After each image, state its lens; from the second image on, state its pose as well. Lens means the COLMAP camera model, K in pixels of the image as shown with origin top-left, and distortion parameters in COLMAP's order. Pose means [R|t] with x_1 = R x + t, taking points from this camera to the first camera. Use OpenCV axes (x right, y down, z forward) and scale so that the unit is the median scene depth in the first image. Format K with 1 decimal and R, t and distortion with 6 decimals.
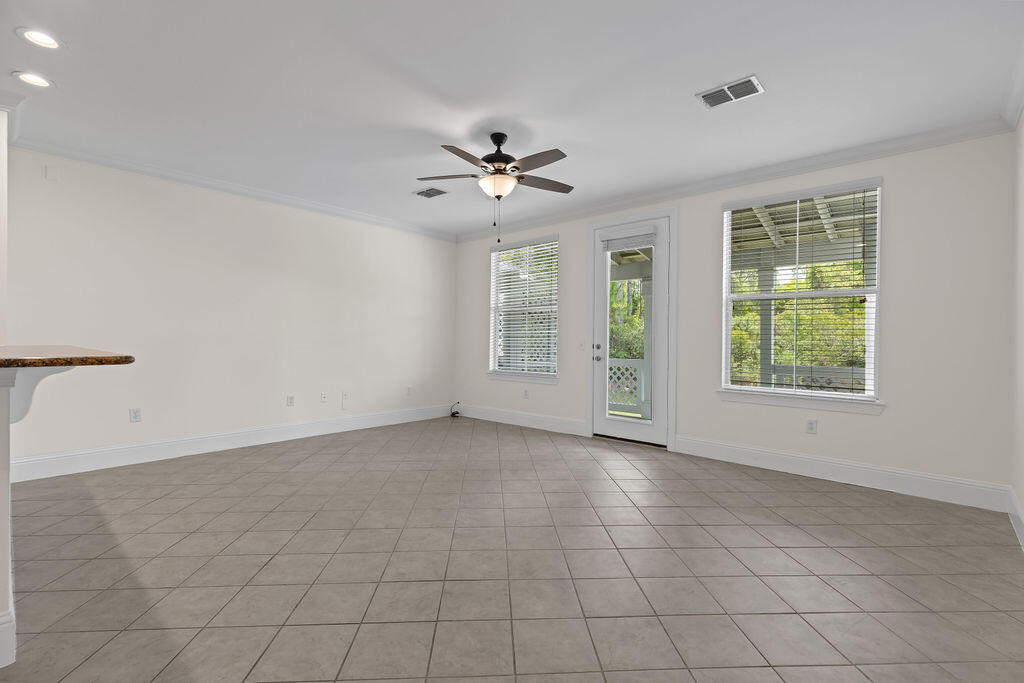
lens RADIAL K [[459.5, 0, 513.9], [0, 459.5, 337.1], [0, 0, 1]] dist [0.002201, 0.000266]
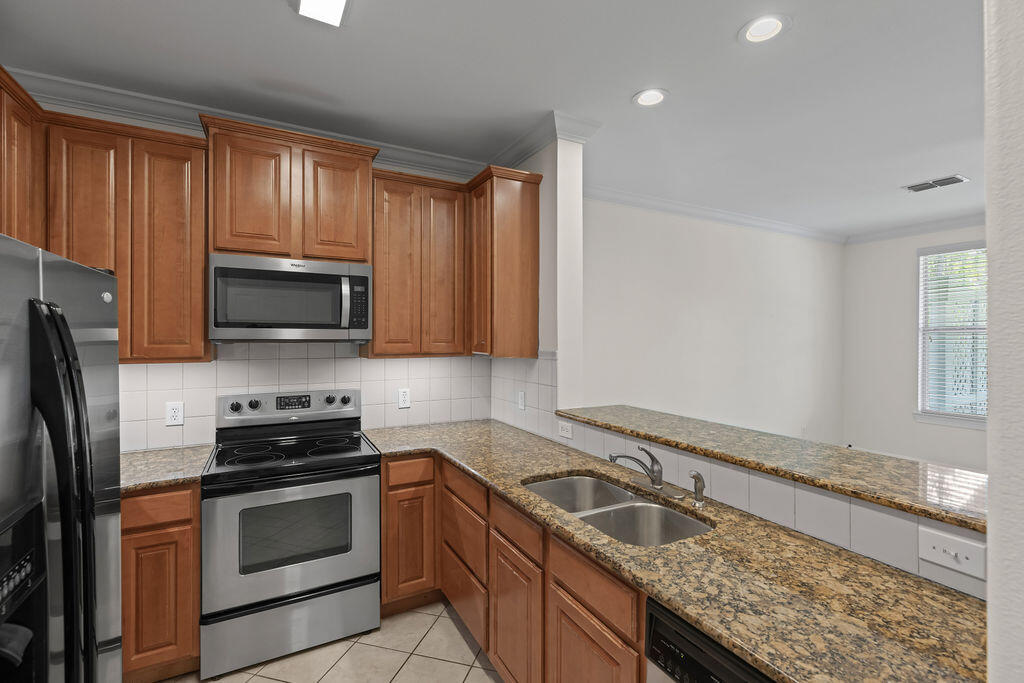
lens RADIAL K [[459.5, 0, 513.9], [0, 459.5, 337.1], [0, 0, 1]] dist [0.002201, 0.000266]
pose [[0.940693, -0.005659, -0.339211, -0.700304], [0.006256, 0.999980, 0.000665, -0.089834], [0.339201, -0.002748, 0.940710, 0.095229]]
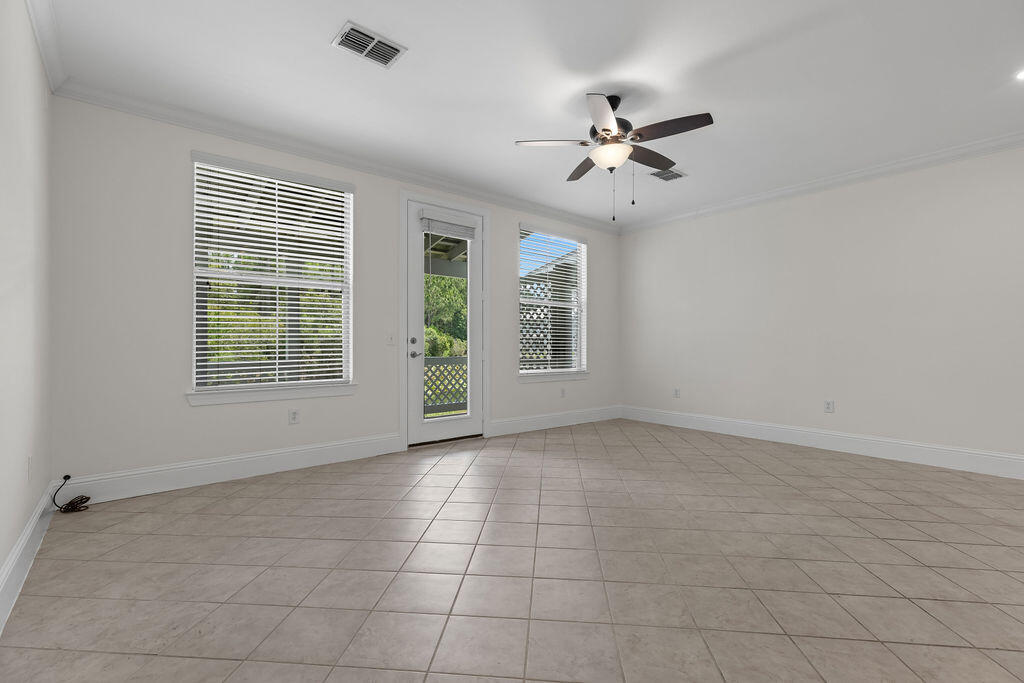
lens RADIAL K [[457.7, 0, 512.0], [0, 457.7, 341.5], [0, 0, 1]] dist [0.003110, -0.000259]
pose [[0.147283, -0.000751, 0.989094, -0.835648], [-0.005210, 0.999985, 0.001535, 0.027005], [-0.989081, -0.005380, 0.147277, 0.936817]]
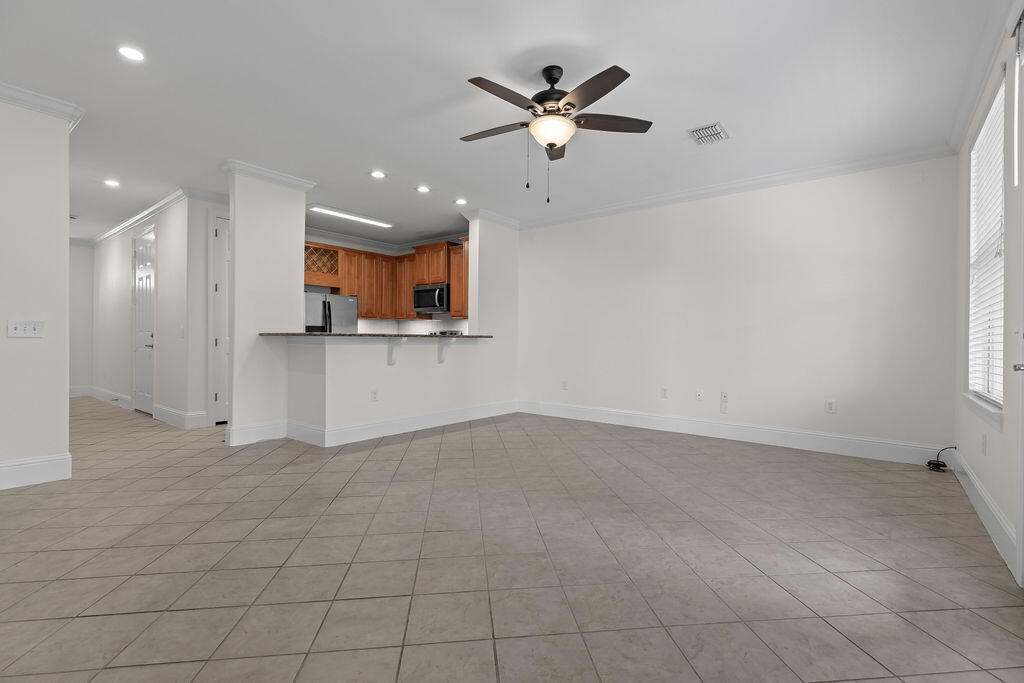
lens RADIAL K [[464.1, 0, 517.5], [0, 464.1, 341.8], [0, 0, 1]] dist [0.002176, 0.000242]
pose [[0.065021, -0.003640, -0.997877, 0.686492], [-0.003838, 0.999985, -0.003898, 0.039064], [0.997876, 0.004084, 0.065006, 0.787187]]
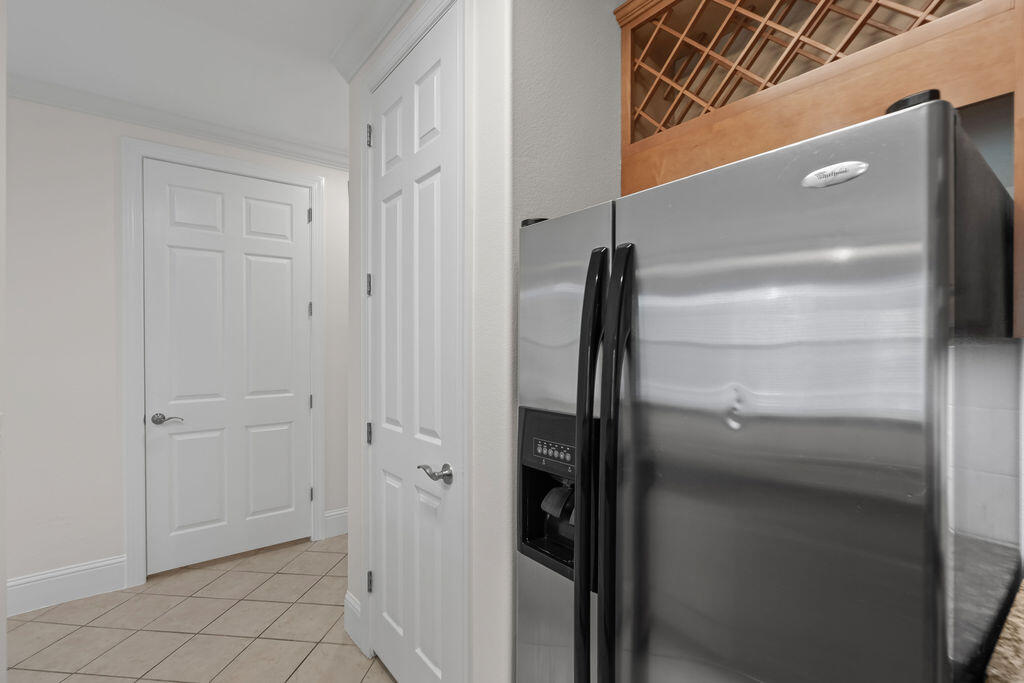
lens RADIAL K [[480.3, 0, 509.0], [0, 480.3, 350.6], [0, 0, 1]] dist [-0.000626, -0.000008]
pose [[-0.983892, -0.010737, 0.178443, -0.967822], [-0.009852, 0.999934, 0.005846, -0.055406], [-0.178494, 0.003994, -0.983933, 0.476094]]
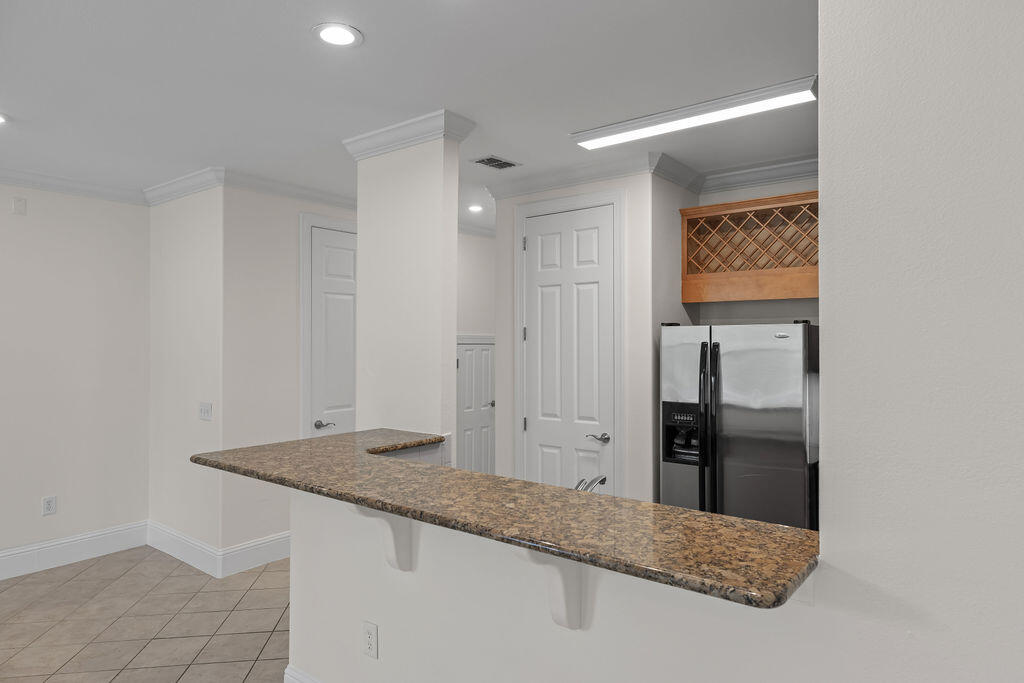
lens RADIAL K [[624.2, 0, 518.0], [0, 624.2, 335.6], [0, 0, 1]] dist [0.003121, 0.001439]
pose [[-0.997599, -0.008466, -0.068731, -0.639281], [-0.007596, 0.999888, -0.012922, -0.103913], [0.068832, -0.012369, -0.997552, 1.097320]]
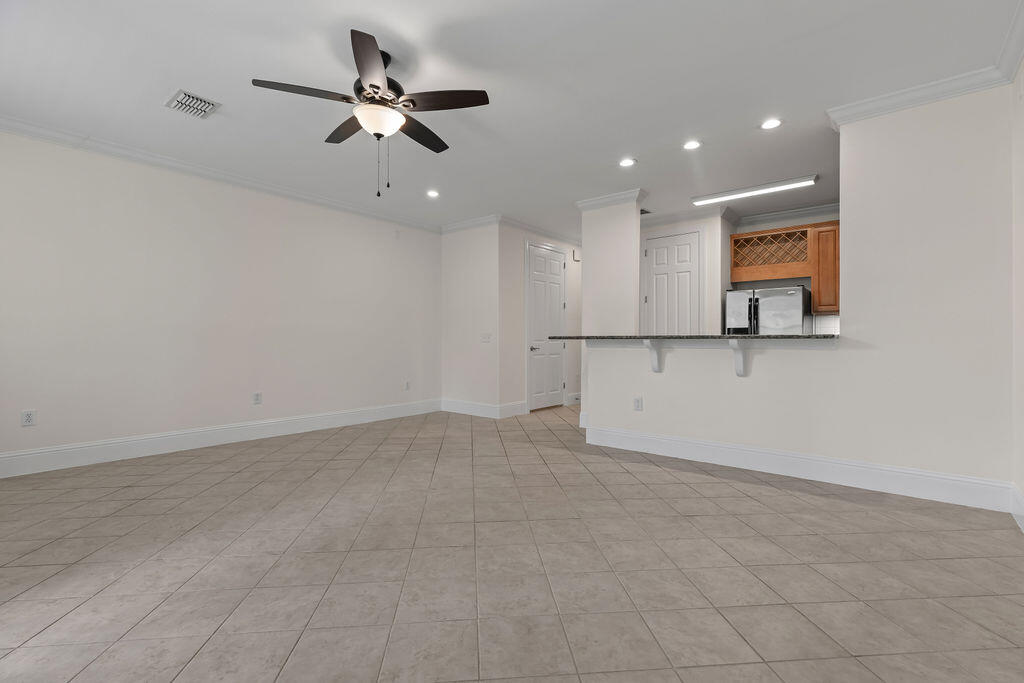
lens RADIAL K [[466.0, 0, 511.7], [0, 466.0, 337.0], [0, 0, 1]] dist [0.001506, 0.000581]
pose [[-0.999148, -0.010815, -0.039824, -0.201428], [-0.010228, 0.999837, -0.014897, 0.037137], [0.039978, -0.014477, -0.999096, 1.579656]]
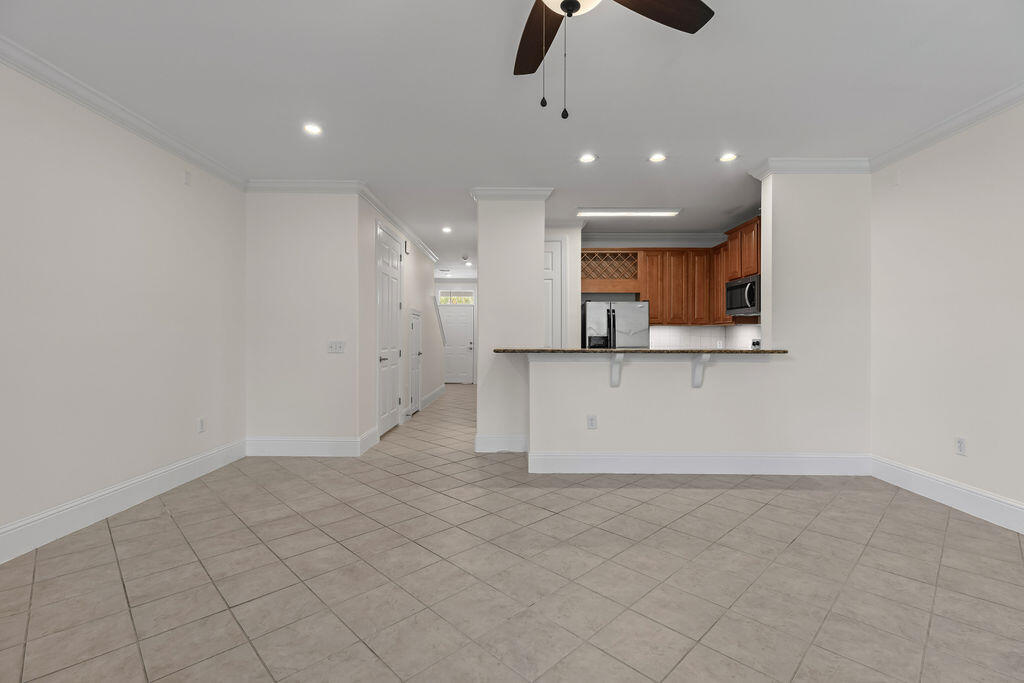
lens RADIAL K [[459.5, 0, 513.9], [0, 459.5, 337.1], [0, 0, 1]] dist [0.002201, 0.000266]
pose [[-0.749276, -0.012736, -0.662135, 0.248583], [-0.006219, 0.999906, -0.012195, 0.003577], [0.662229, -0.005020, -0.749285, 1.133537]]
